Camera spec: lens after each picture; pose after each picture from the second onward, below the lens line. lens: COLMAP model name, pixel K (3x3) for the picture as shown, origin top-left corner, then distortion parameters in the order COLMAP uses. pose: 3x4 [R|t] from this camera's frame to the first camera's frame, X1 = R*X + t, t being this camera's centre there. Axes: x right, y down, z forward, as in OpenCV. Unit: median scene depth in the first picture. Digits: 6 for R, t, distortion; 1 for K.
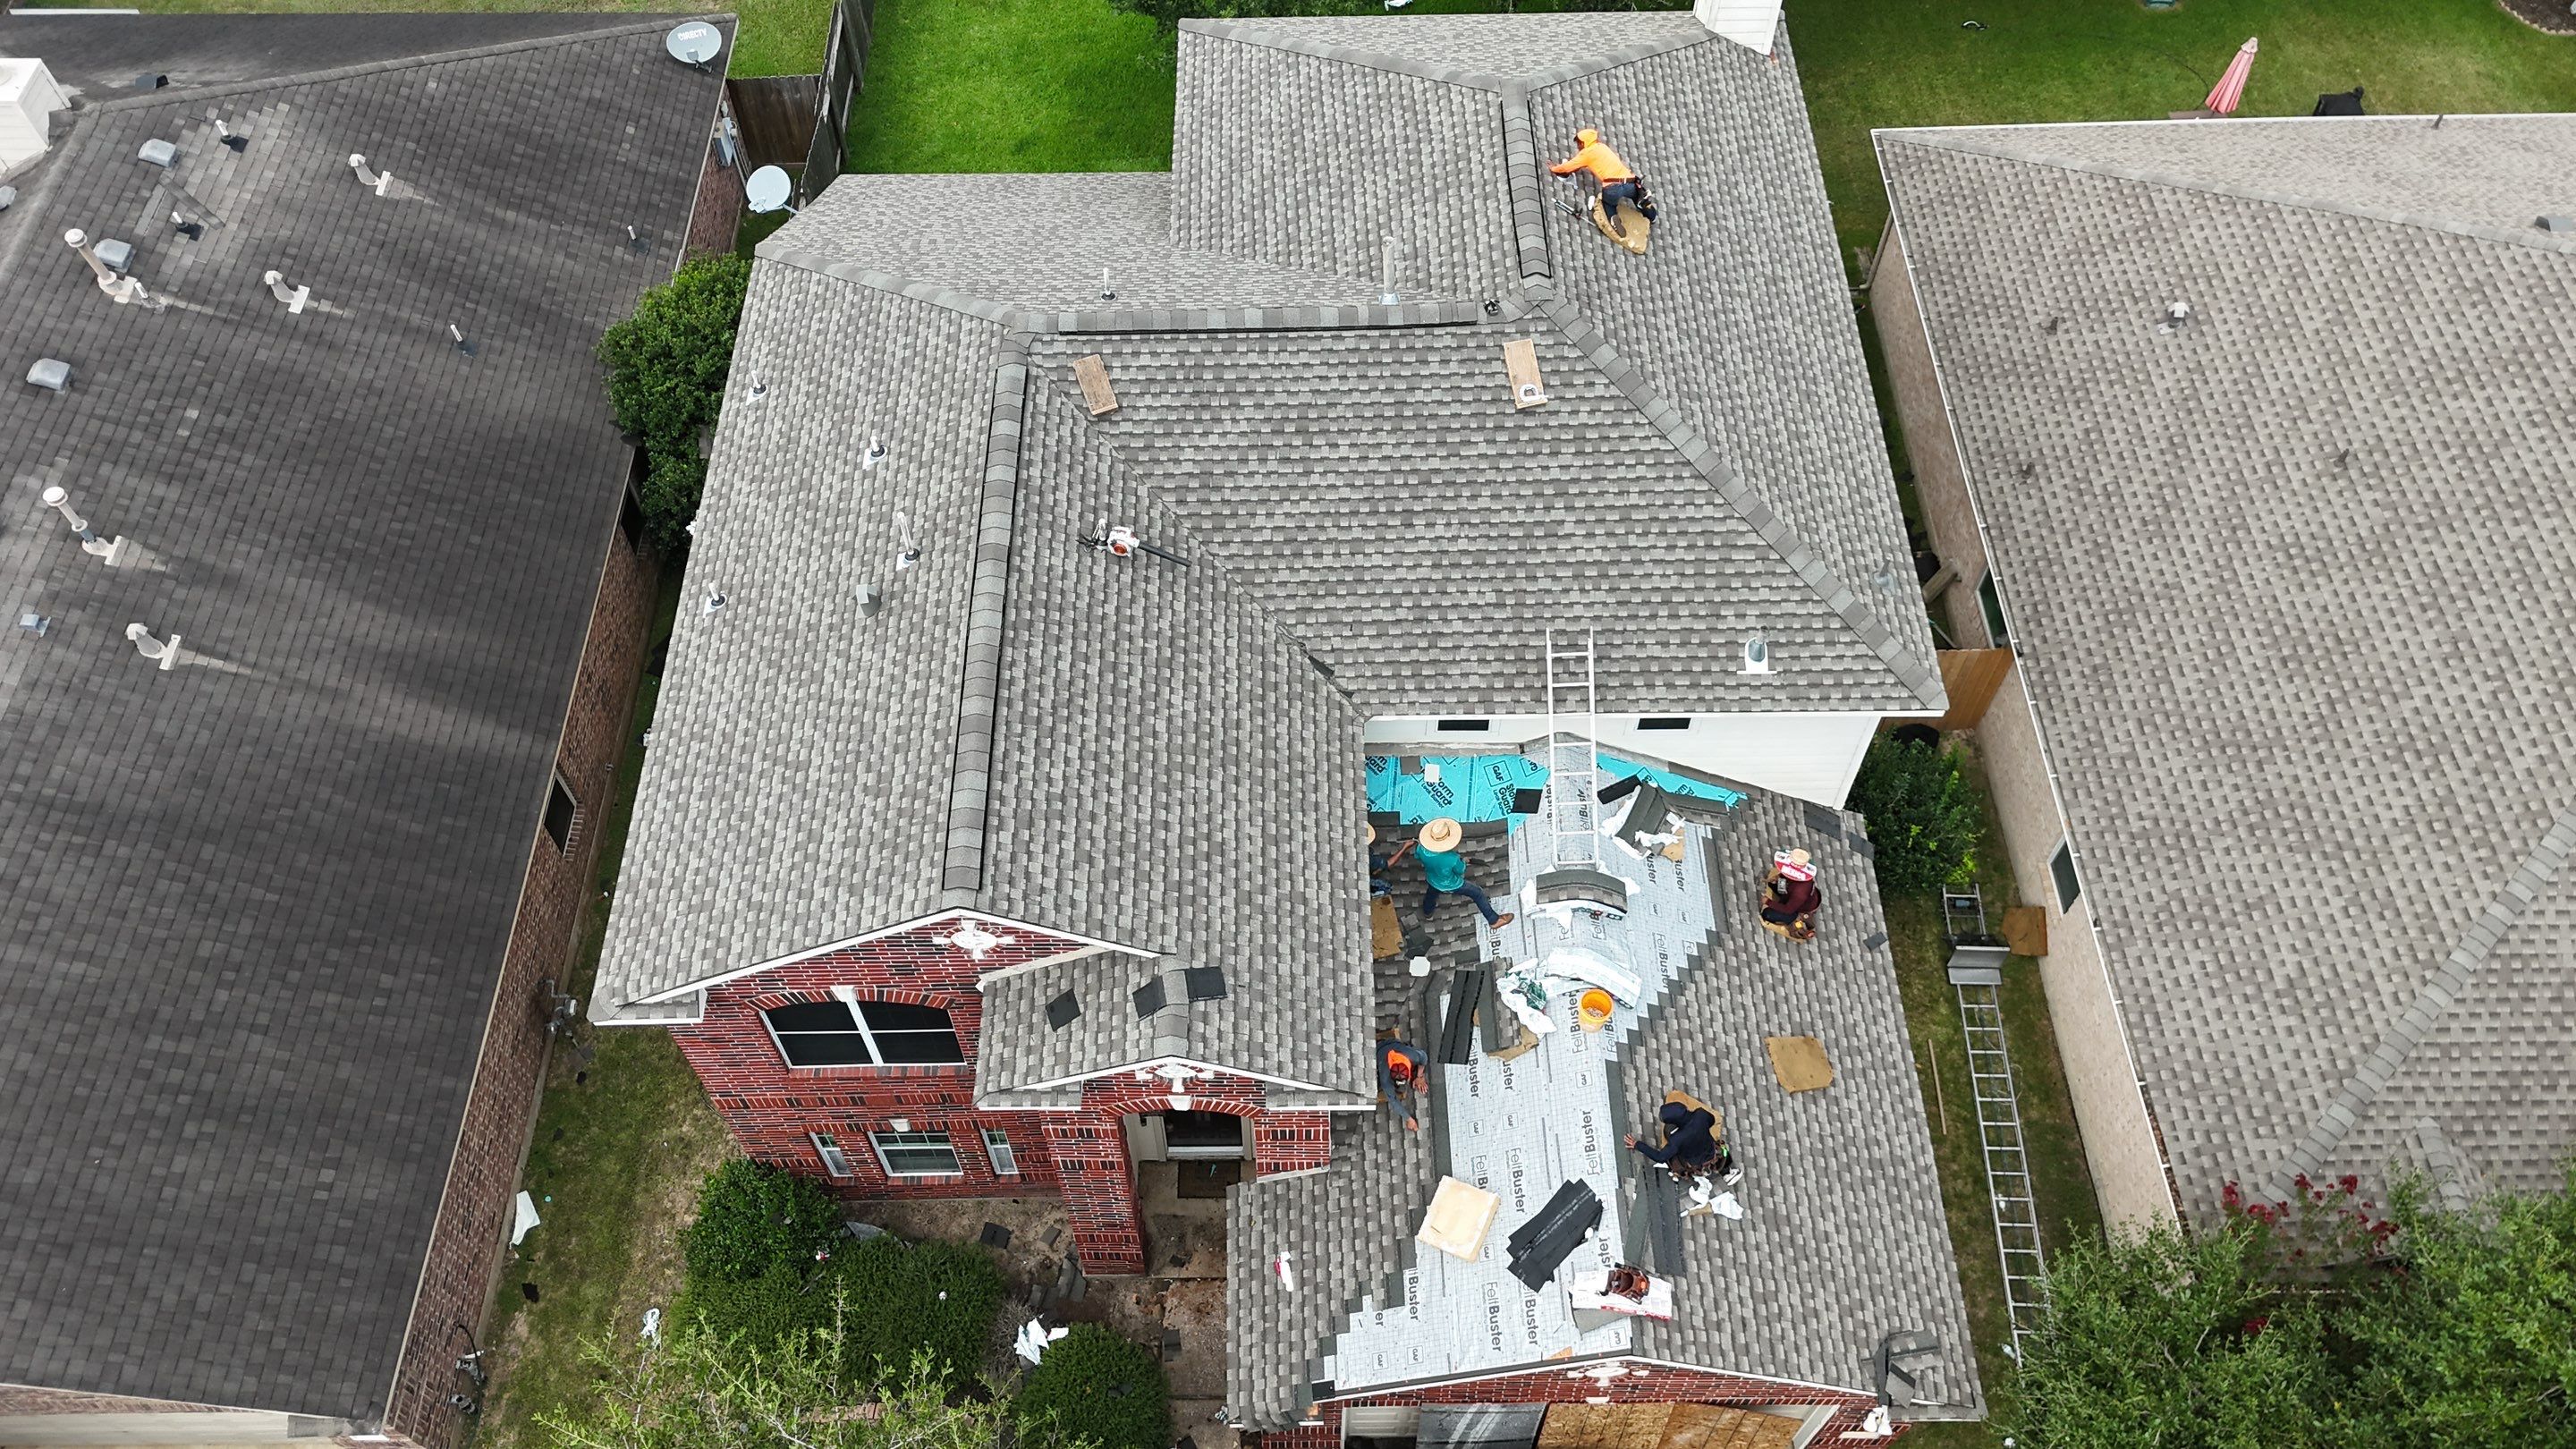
lens RADIAL K [[1892.7, 0, 1286.7], [0, 1892.7, 723.9], [0, 0, 1]] dist [0.077986, -0.074404]
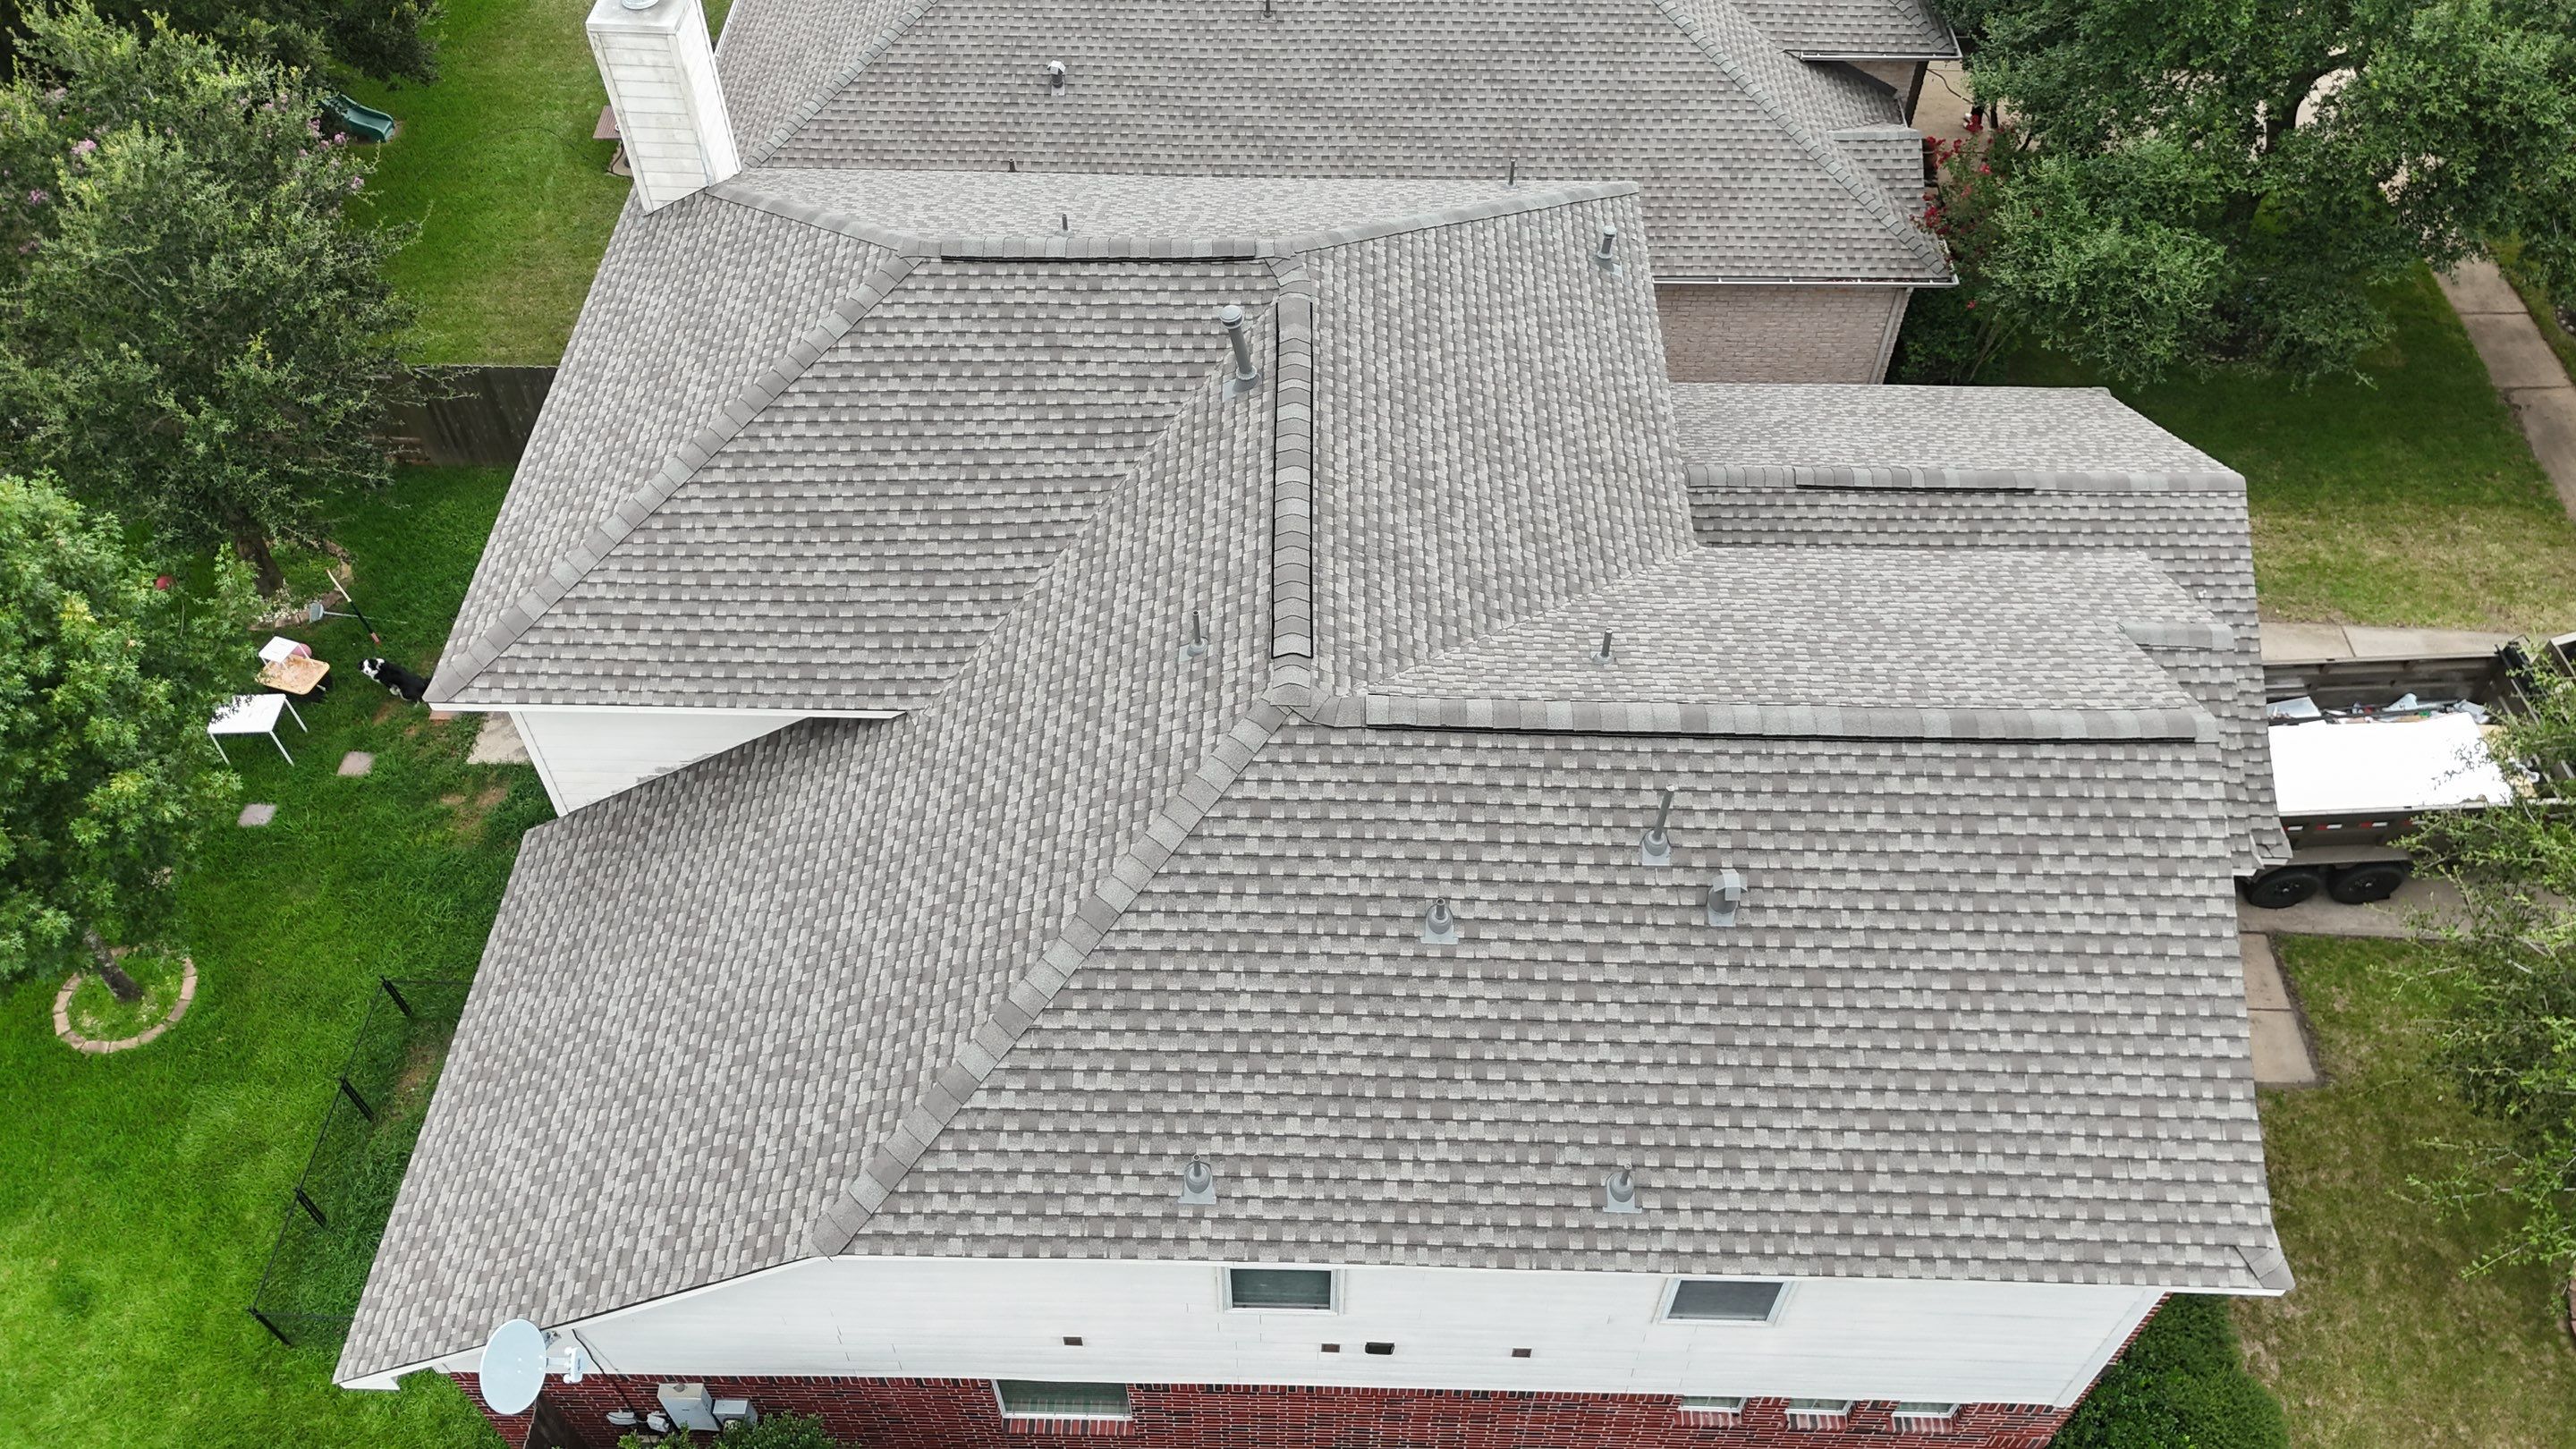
lens RADIAL K [[1892.7, 0, 1286.0], [0, 1892.7, 731.5], [0, 0, 1]] dist [0.077986, -0.074404]
pose [[0.028275, -0.763599, 0.645072, -0.618513], [0.825351, 0.381889, 0.415881, -0.509918], [-0.563911, 0.520652, 0.641035, 0.545884]]
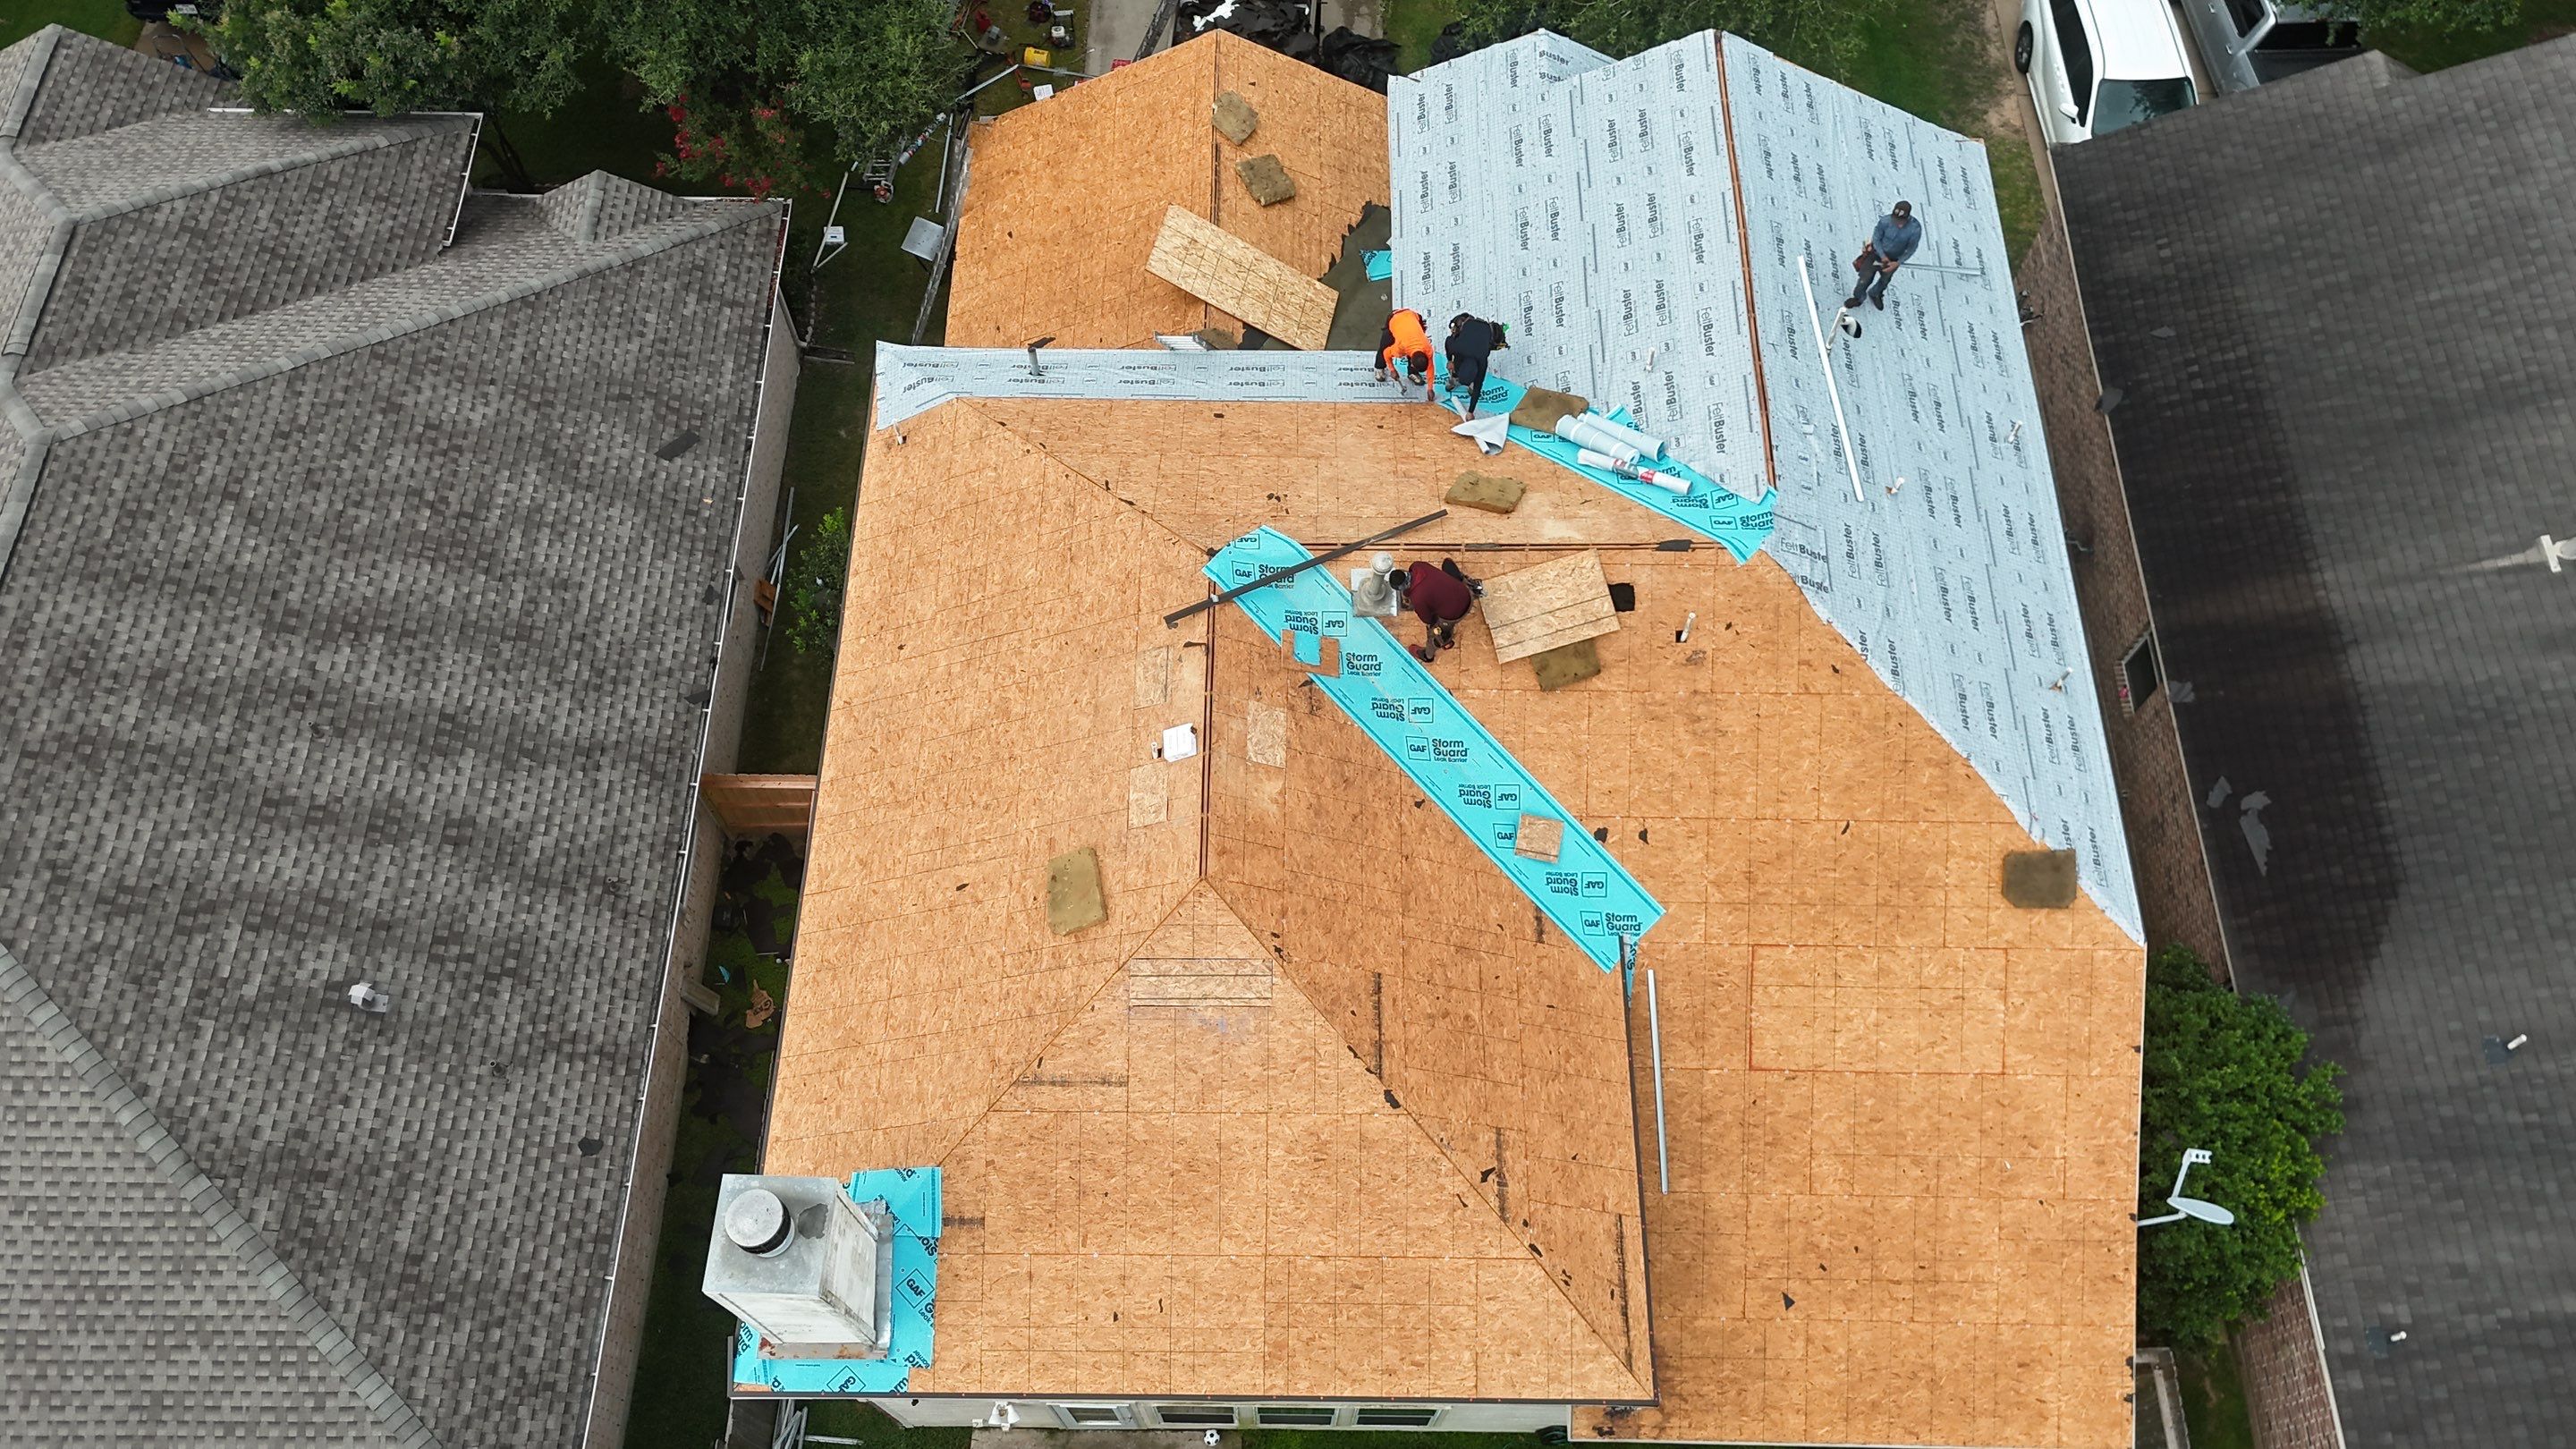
lens RADIAL K [[1892.7, 0, 1286.1], [0, 1892.7, 730.2], [0, 0, 1]] dist [0.077986, -0.074404]
pose [[-0.999831, -0.012787, 0.013204, 0.083576], [0.017730, -0.481475, 0.876280, -1.069055], [-0.004847, 0.876367, 0.481620, 0.637365]]
